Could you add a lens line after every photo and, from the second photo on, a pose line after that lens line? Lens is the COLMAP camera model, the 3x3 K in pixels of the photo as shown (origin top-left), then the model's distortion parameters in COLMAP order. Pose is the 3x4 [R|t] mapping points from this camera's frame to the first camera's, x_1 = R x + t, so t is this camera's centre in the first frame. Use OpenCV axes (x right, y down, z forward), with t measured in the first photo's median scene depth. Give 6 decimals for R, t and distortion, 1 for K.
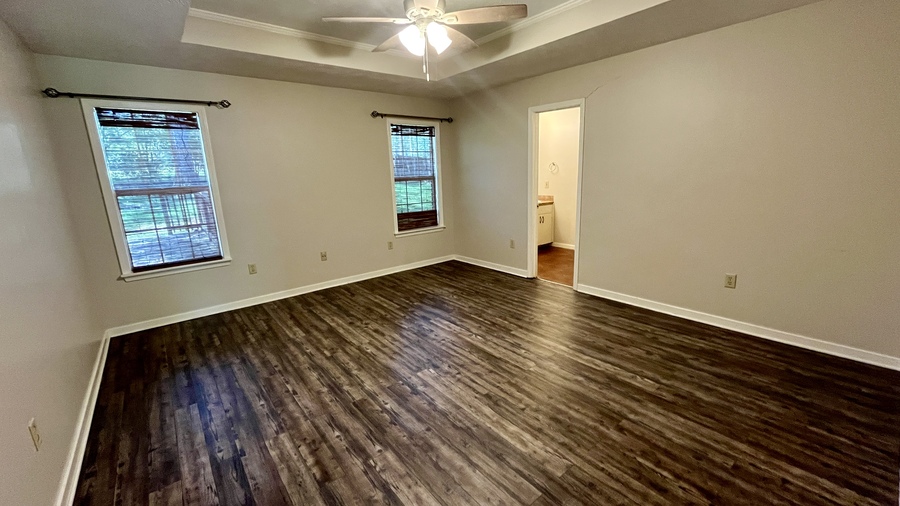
lens RADIAL K [[364.4, 0, 449.4], [0, 364.4, 254.5], [0, 0, 1]] dist [-0.001385, -0.000743]
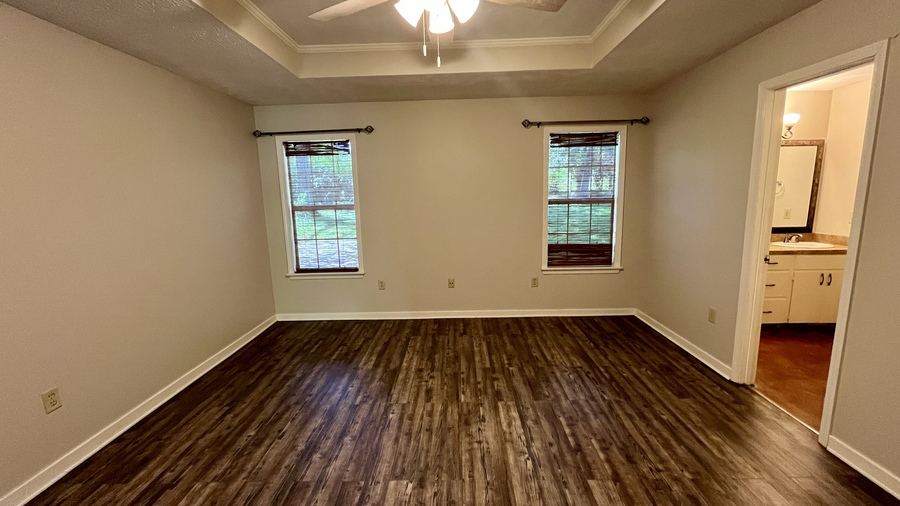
lens RADIAL K [[364.4, 0, 449.4], [0, 364.4, 254.5], [0, 0, 1]] dist [-0.001385, -0.000743]
pose [[0.761024, 0.122212, -0.637108, 0.325221], [-0.146004, 0.989165, 0.015343, -0.113791], [0.632080, 0.081344, 0.770622, 0.399591]]
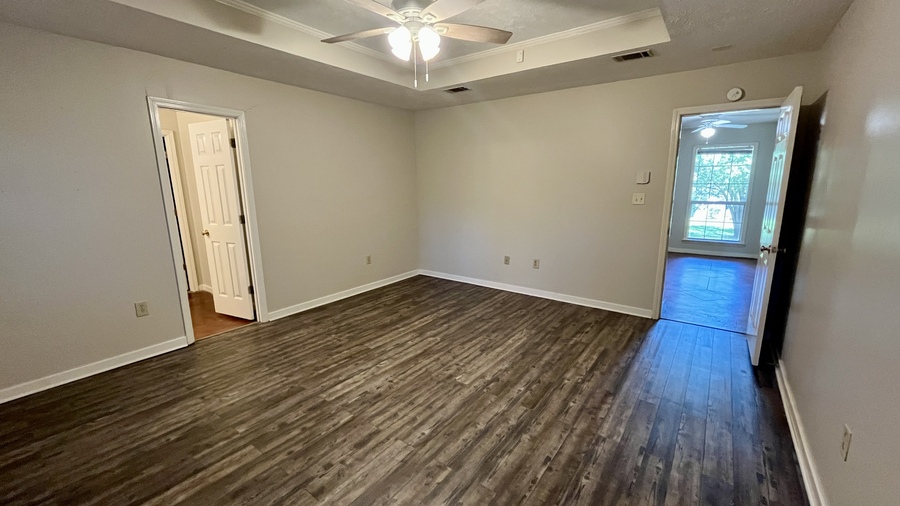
lens RADIAL K [[364.4, 0, 449.4], [0, 364.4, 254.5], [0, 0, 1]] dist [-0.001385, -0.000743]
pose [[-0.244919, -0.146611, 0.958394, -0.799668], [0.236647, 0.949564, 0.205735, -0.183353], [-0.940220, 0.277189, -0.197871, 0.935745]]
